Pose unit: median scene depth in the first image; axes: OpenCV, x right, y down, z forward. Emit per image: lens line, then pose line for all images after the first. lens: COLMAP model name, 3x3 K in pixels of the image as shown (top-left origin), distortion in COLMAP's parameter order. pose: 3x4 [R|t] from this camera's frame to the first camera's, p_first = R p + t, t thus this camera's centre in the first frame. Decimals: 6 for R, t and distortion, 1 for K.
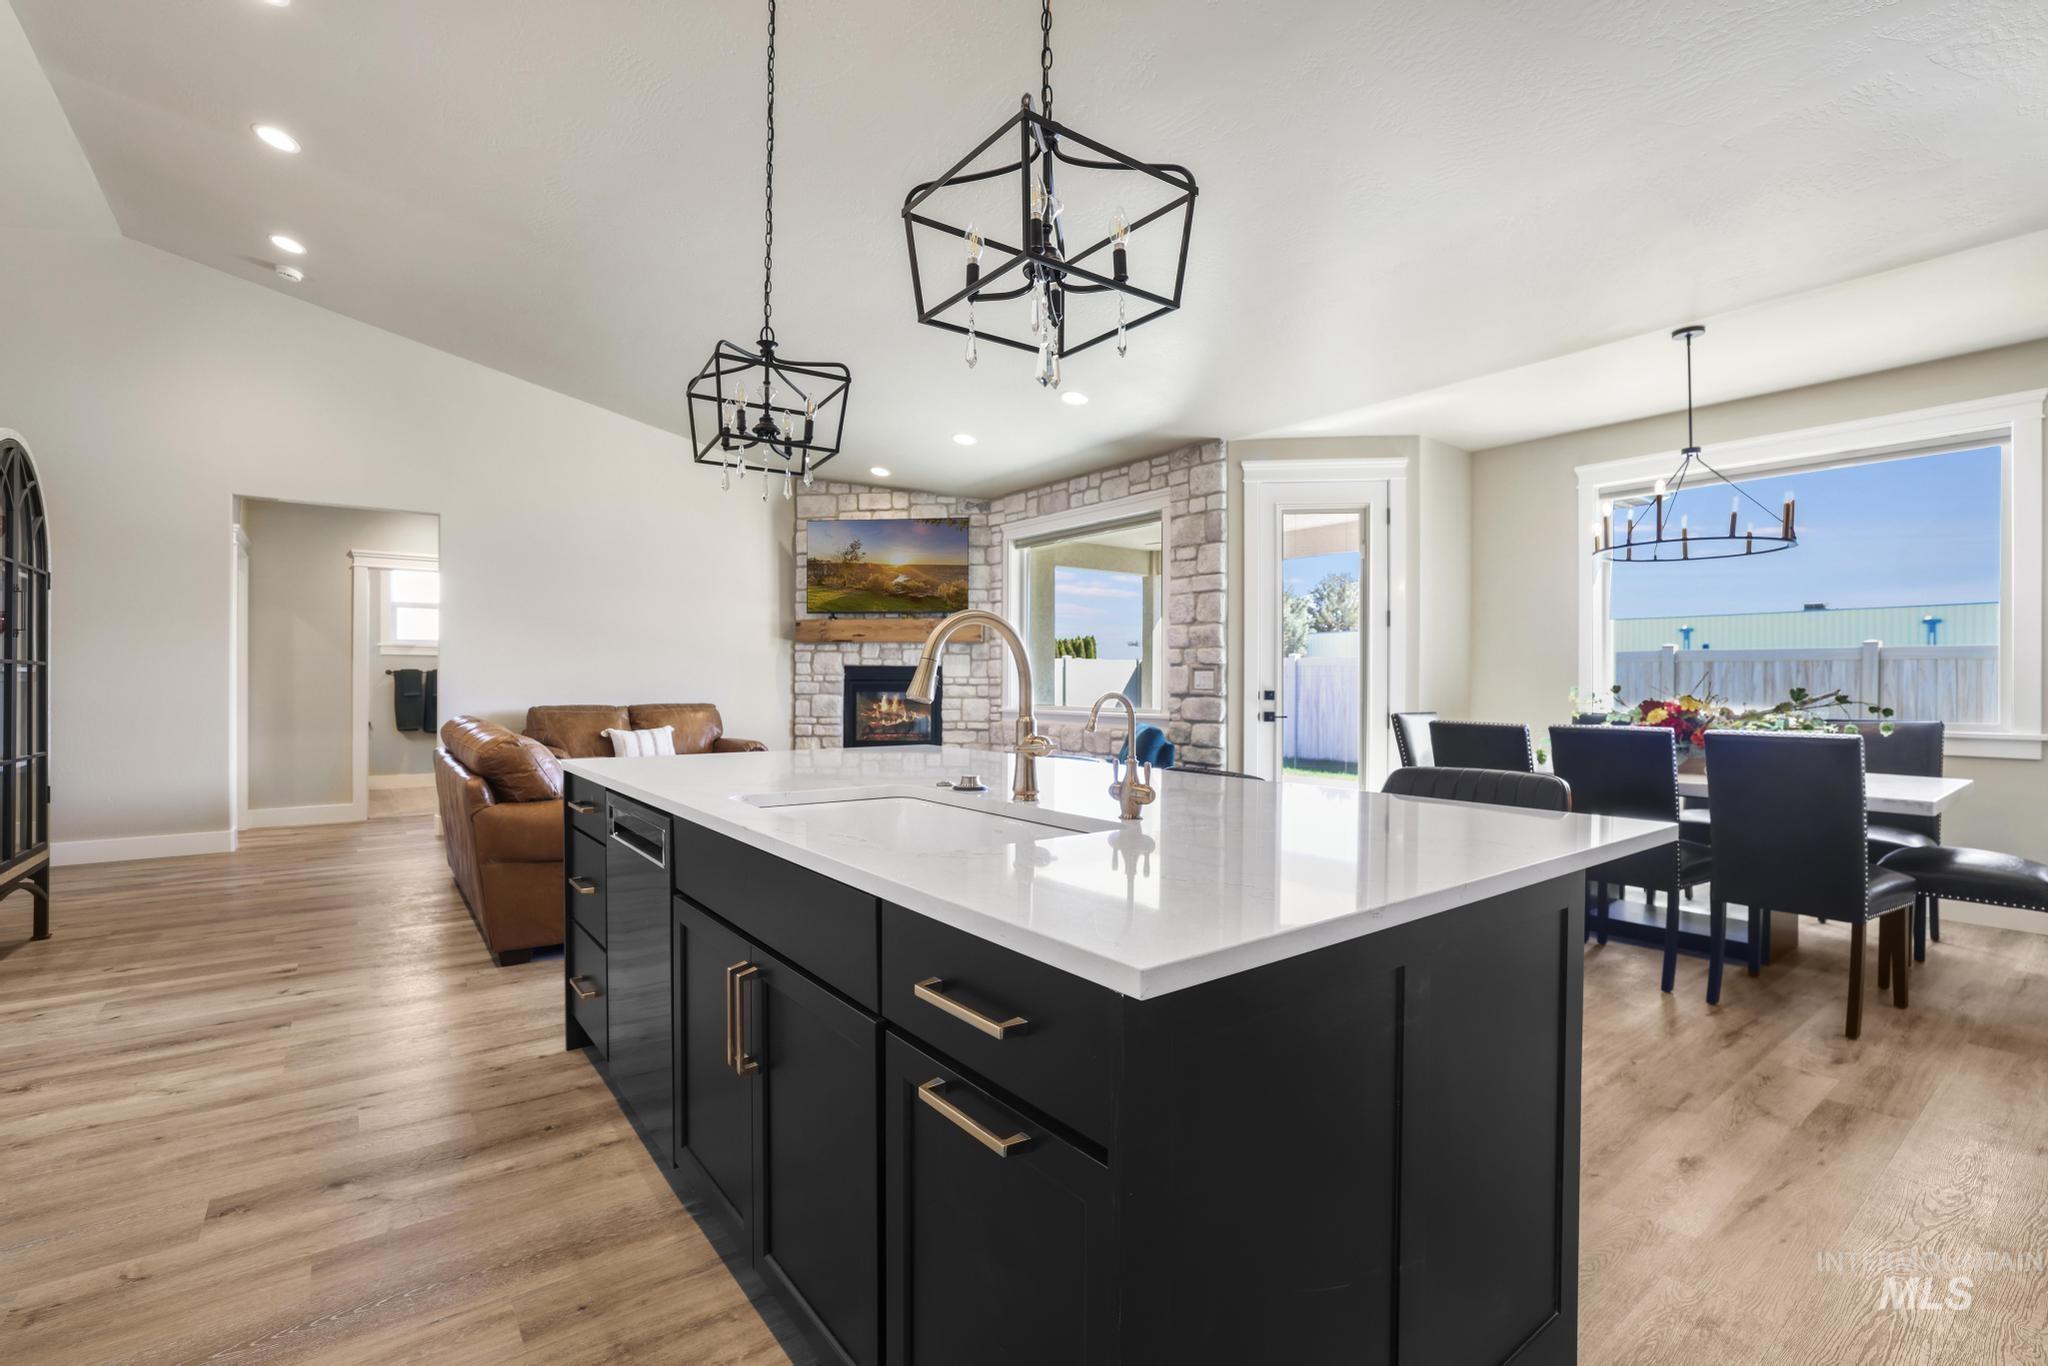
lens RADIAL K [[891.1, 0, 1023.6], [0, 891.1, 678.9], [0, 0, 1]] dist [-0.033818, 0.003548]
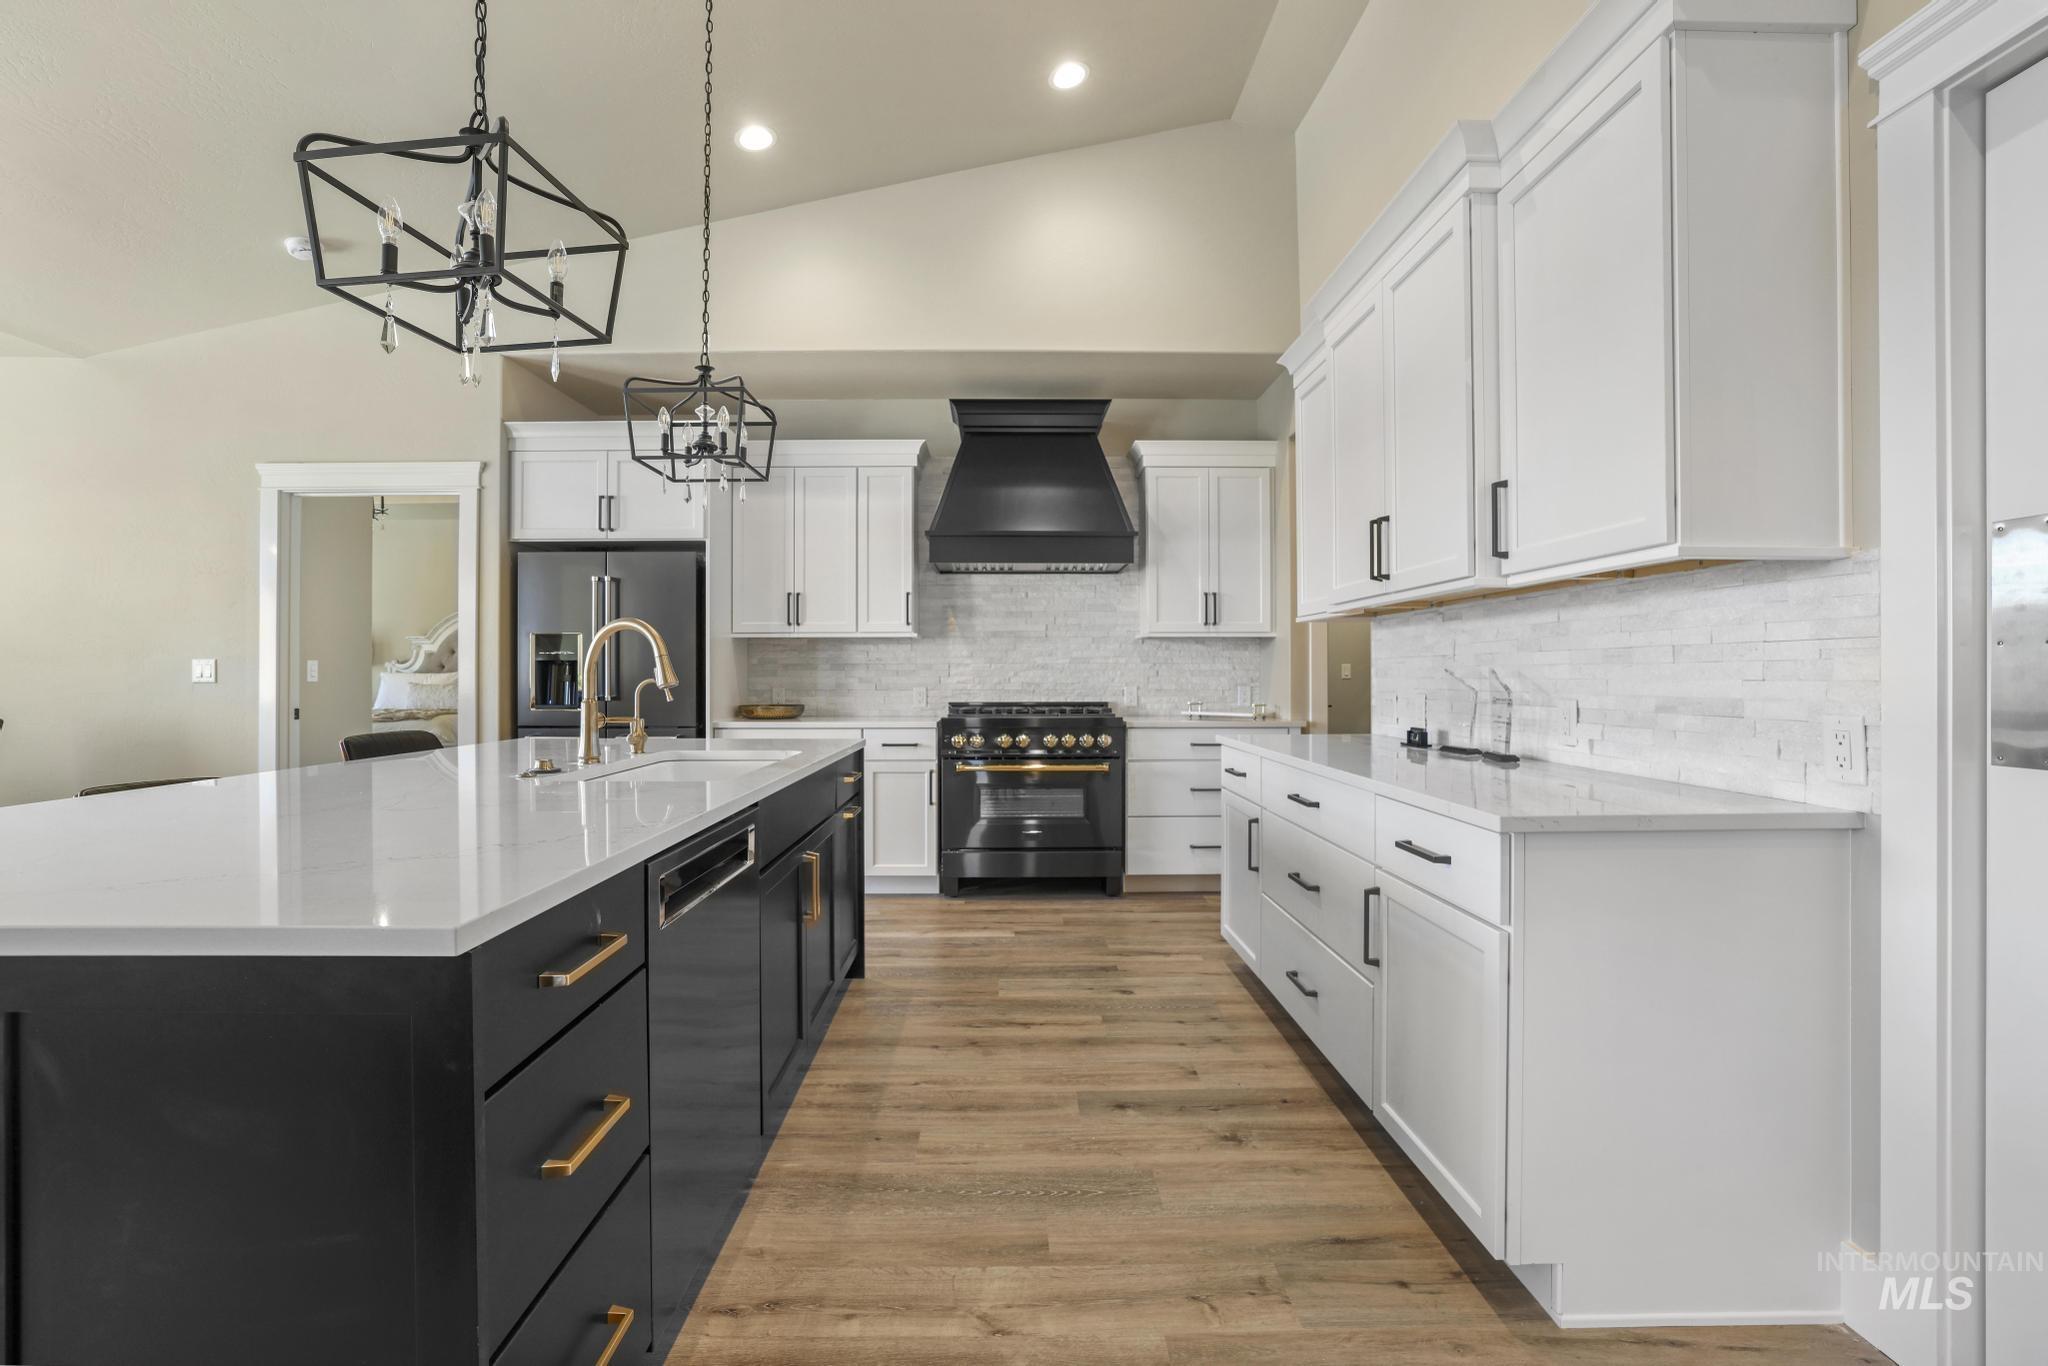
lens RADIAL K [[890.9, 0, 1014.9], [0, 890.9, 674.2], [0, 0, 1]] dist [-0.002834, 0.000069]
pose [[-0.796154, -0.003166, 0.605085, -1.174171], [-0.000585, 0.999990, 0.004462, -0.003666], [-0.605093, 0.003198, -0.796148, 1.529252]]
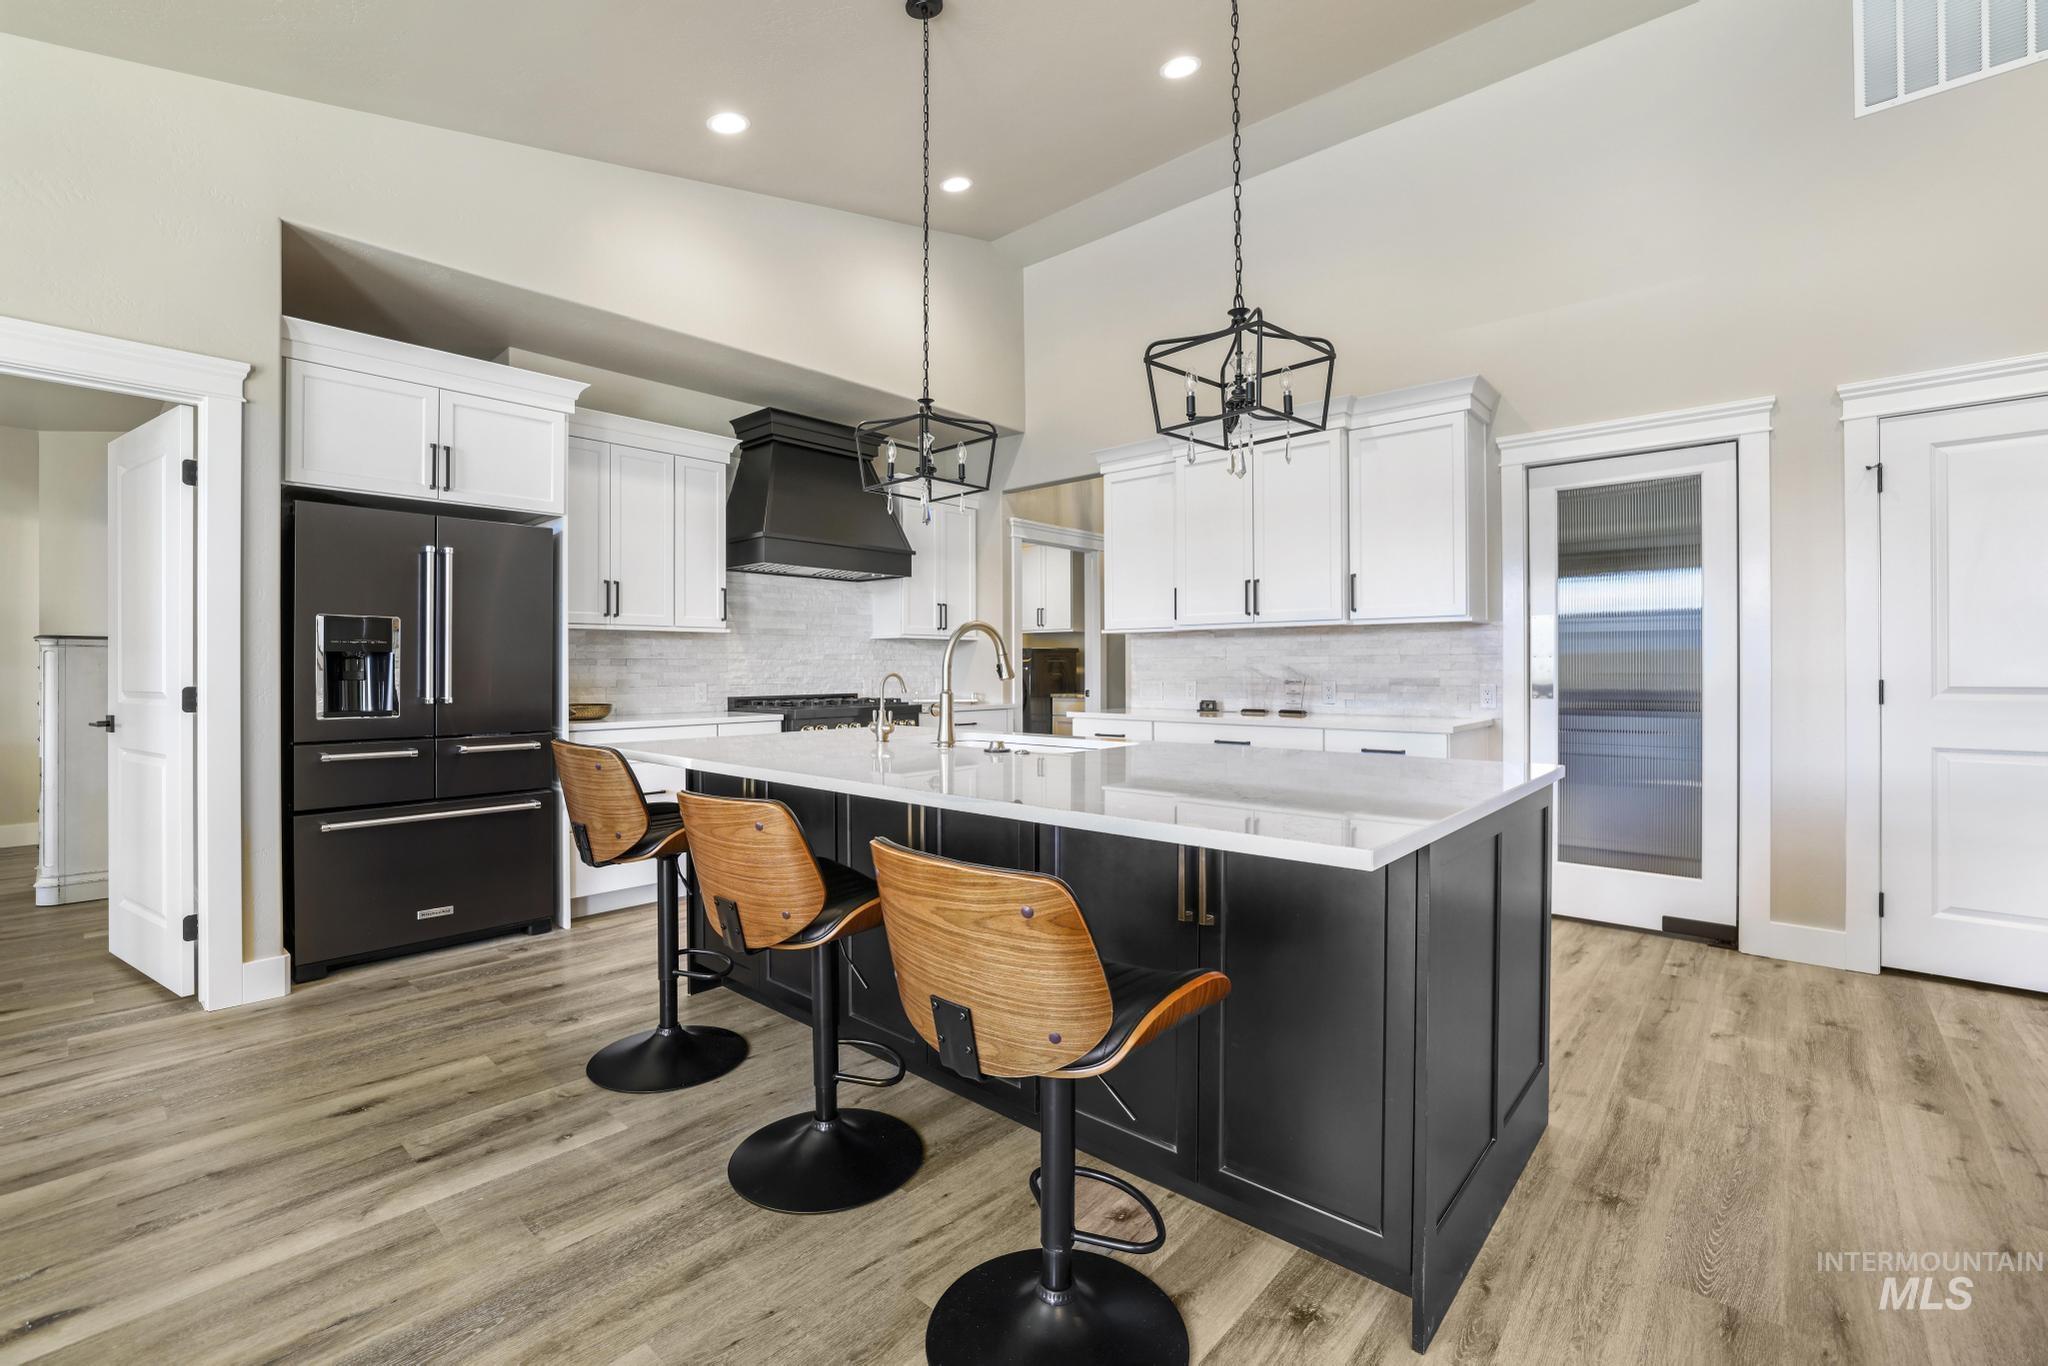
lens RADIAL K [[890.9, 0, 1004.5], [0, 890.9, 670.2], [0, 0, 1]] dist [-0.002834, 0.000069]
pose [[-0.983370, 0.000128, -0.181615, 0.166617], [-0.000733, 0.999989, 0.004675, -0.003603], [0.181614, 0.004731, -0.983359, 2.280423]]
